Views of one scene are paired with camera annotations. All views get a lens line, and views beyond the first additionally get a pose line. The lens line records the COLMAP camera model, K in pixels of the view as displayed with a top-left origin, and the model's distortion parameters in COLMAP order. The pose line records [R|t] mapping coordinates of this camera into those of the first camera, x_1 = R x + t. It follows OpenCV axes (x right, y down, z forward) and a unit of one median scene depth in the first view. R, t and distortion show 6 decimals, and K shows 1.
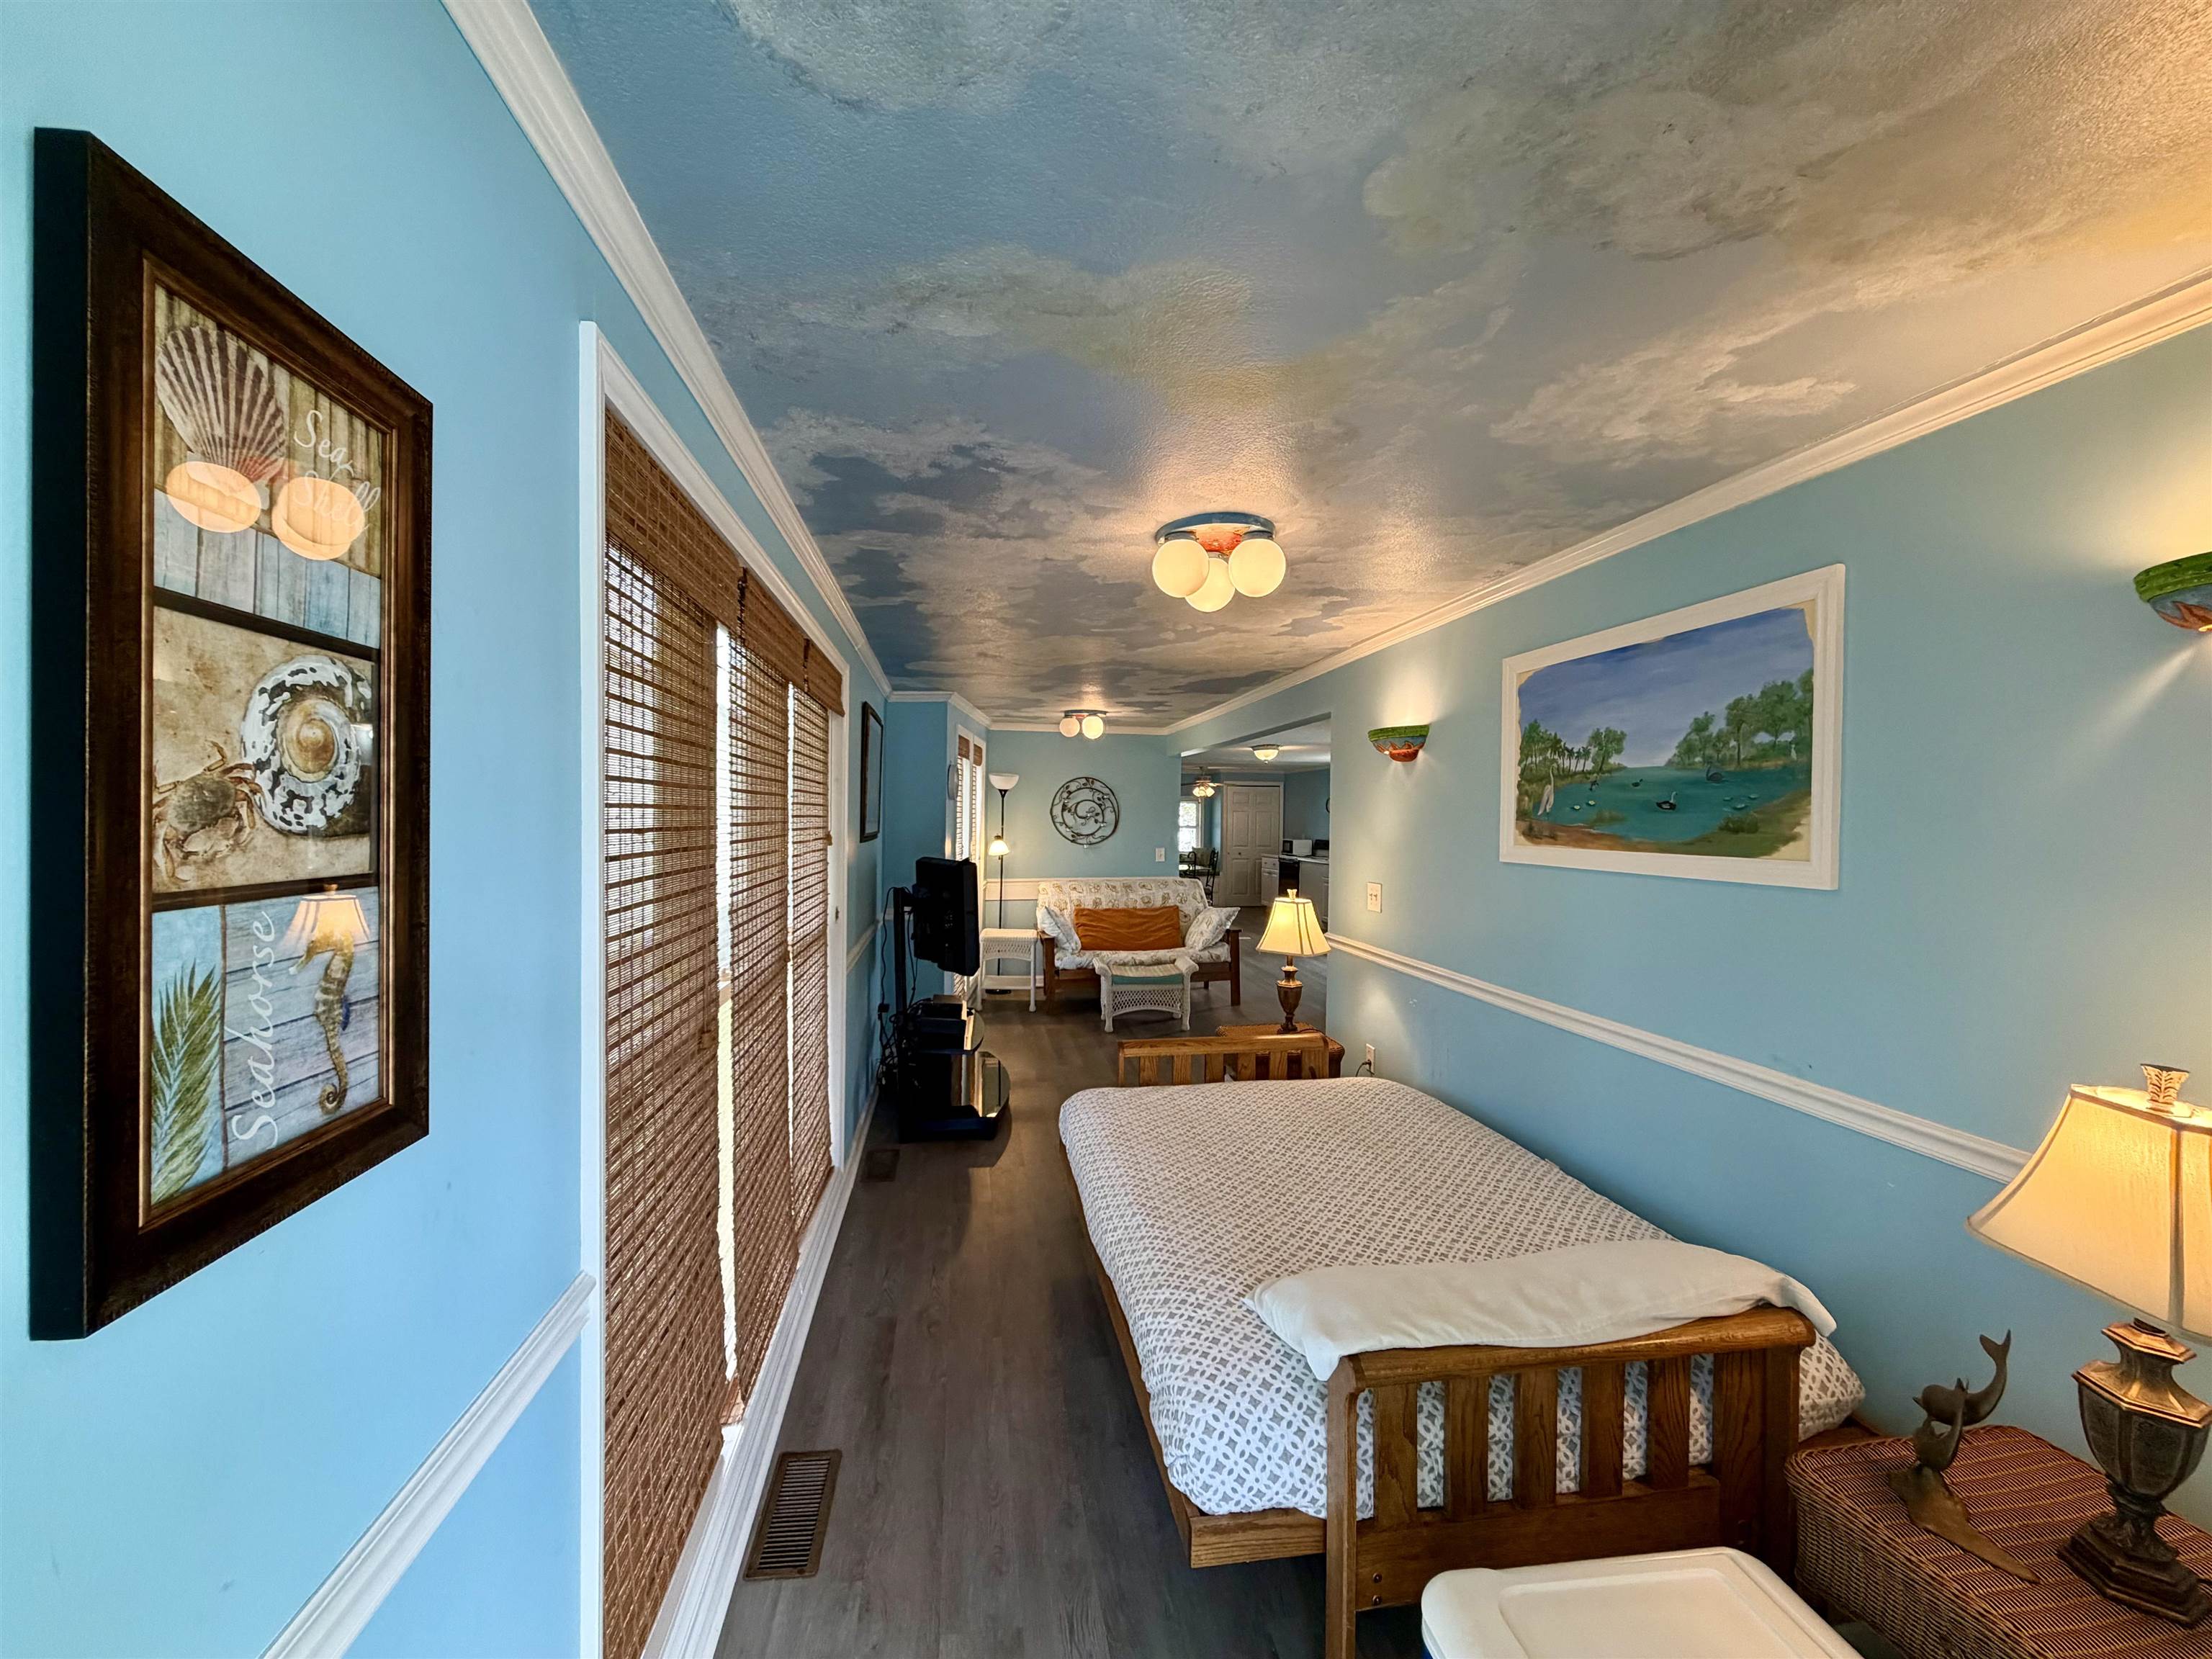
lens RADIAL K [[879.5, 0, 1110.9], [0, 879.5, 827.0], [0, 0, 1]] dist [-0.001151, -0.000040]
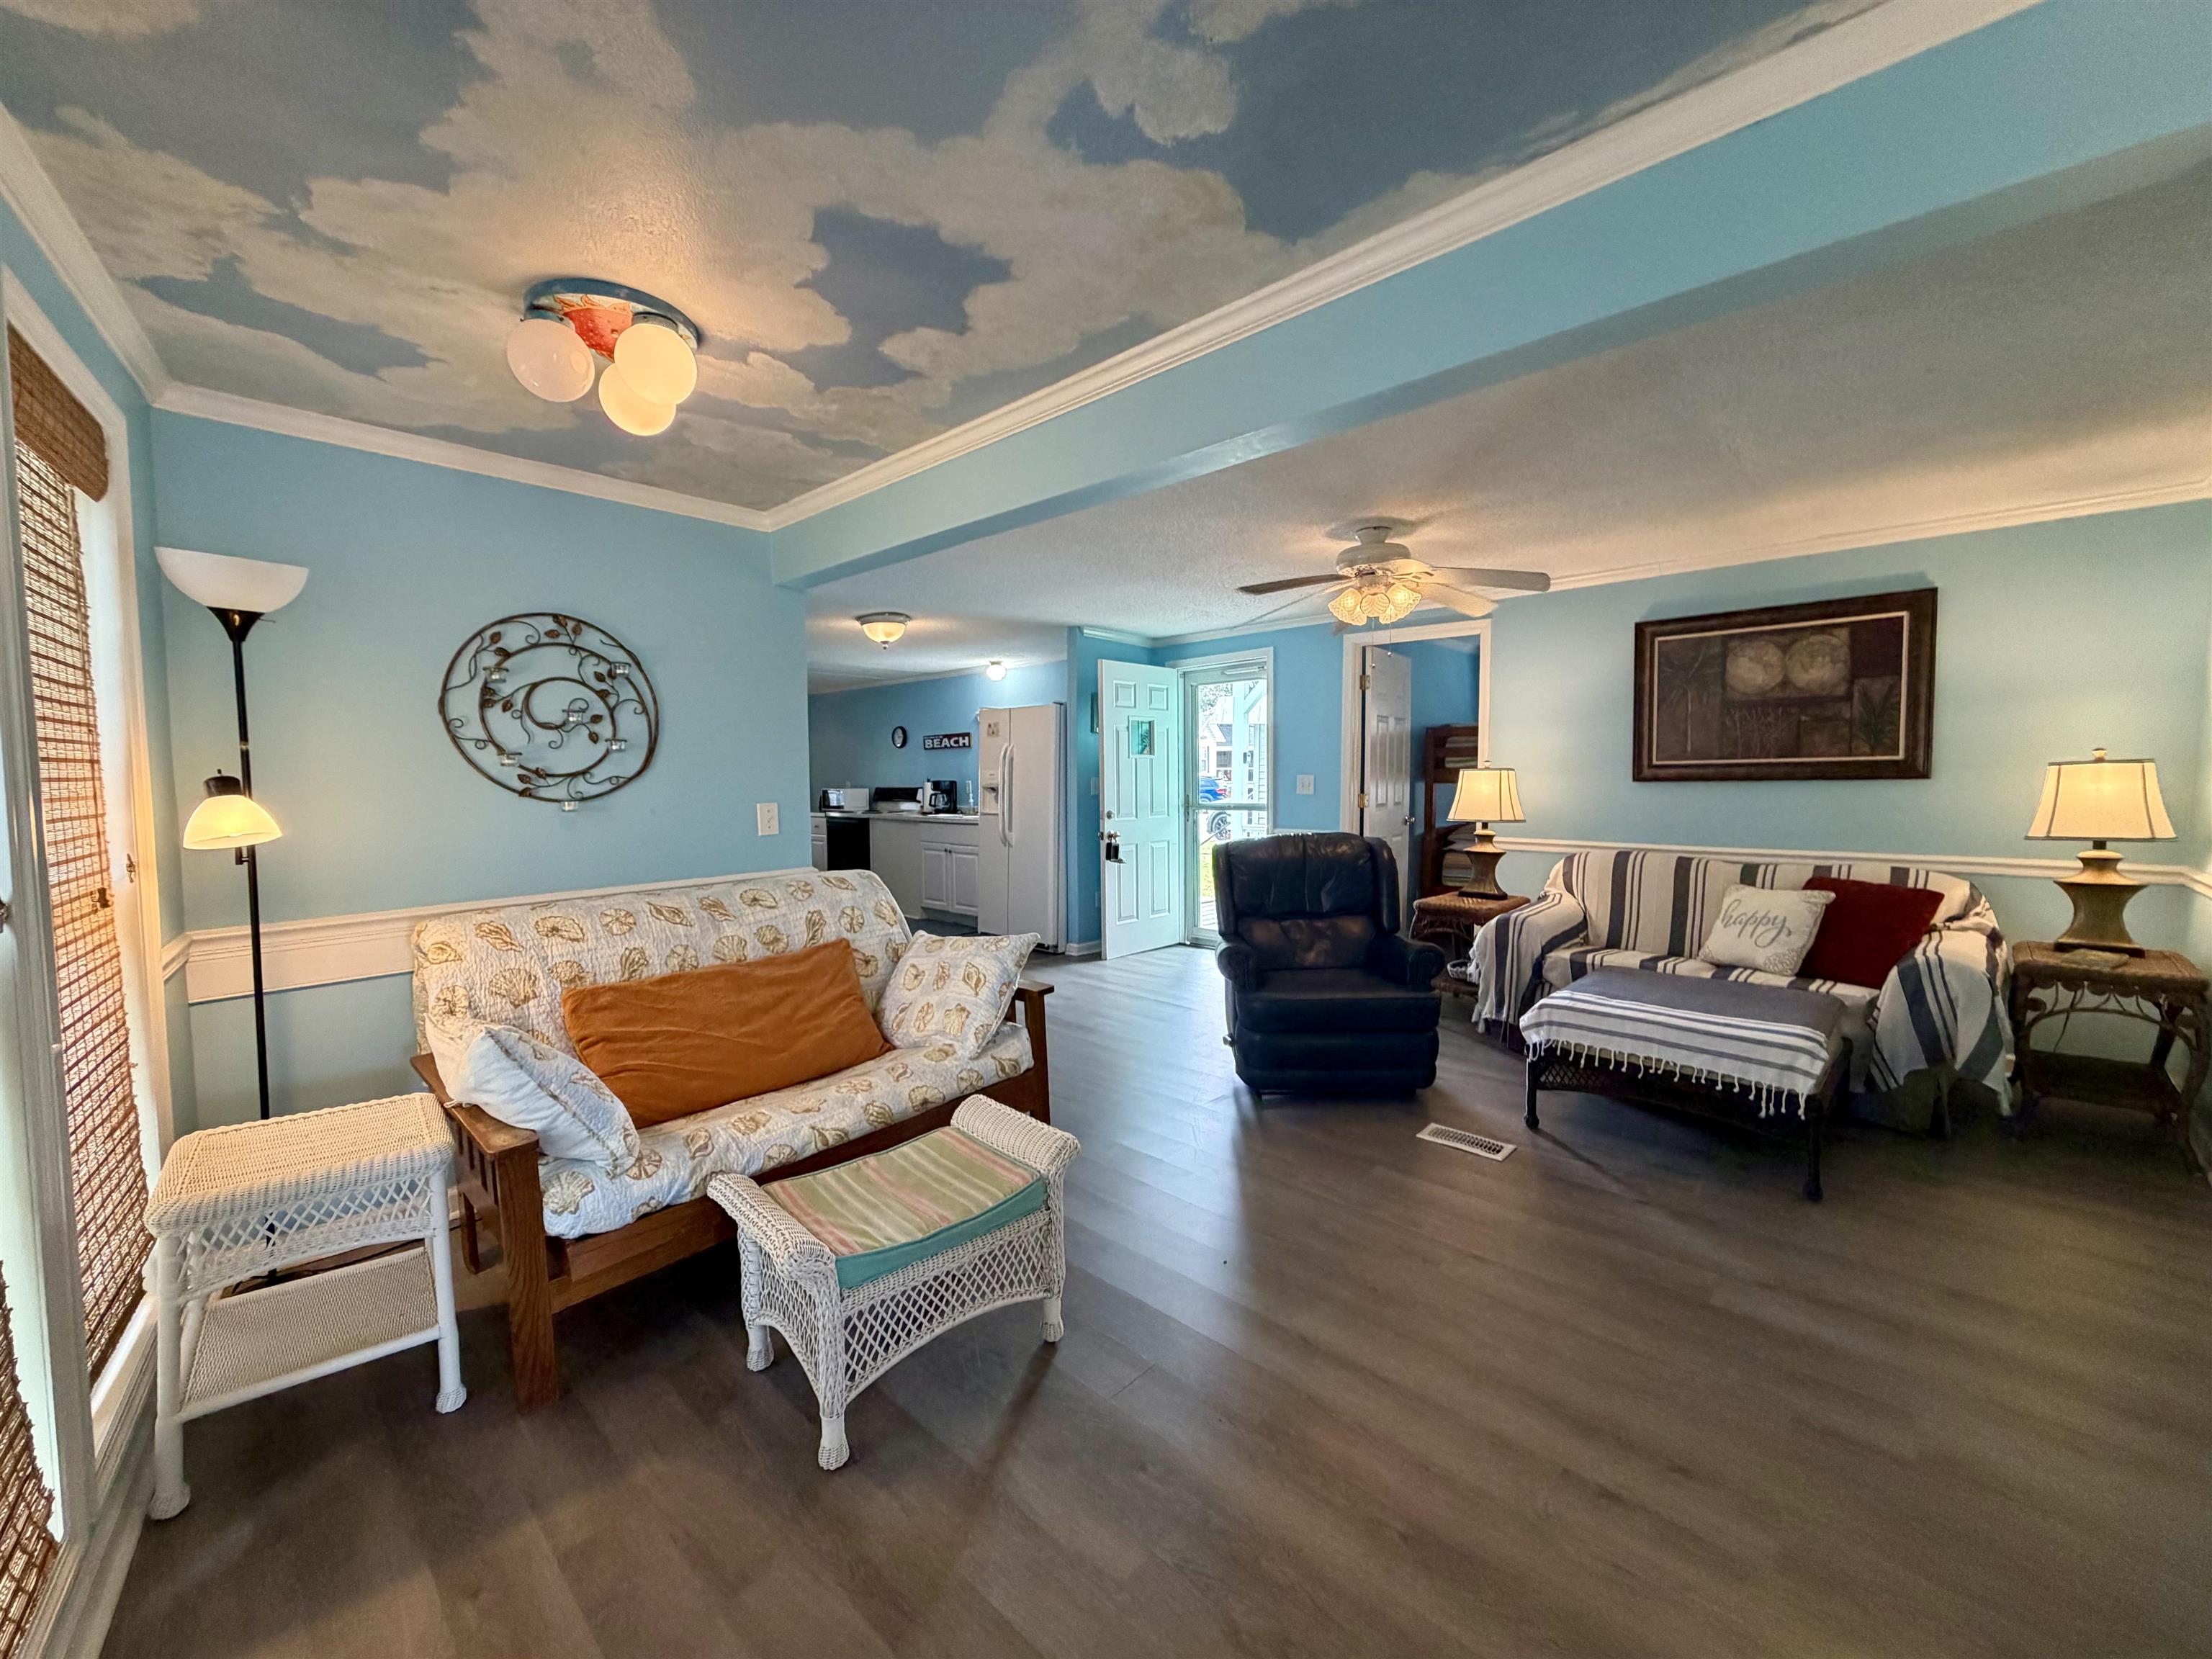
lens RADIAL K [[879.5, 0, 1104.7], [0, 879.5, 835.8], [0, 0, 1]] dist [-0.001151, -0.000040]
pose [[0.801358, -0.062147, 0.594948, -0.070731], [0.026107, 0.997274, 0.069008, 0.015669], [-0.597615, -0.039768, 0.800796, 0.602980]]
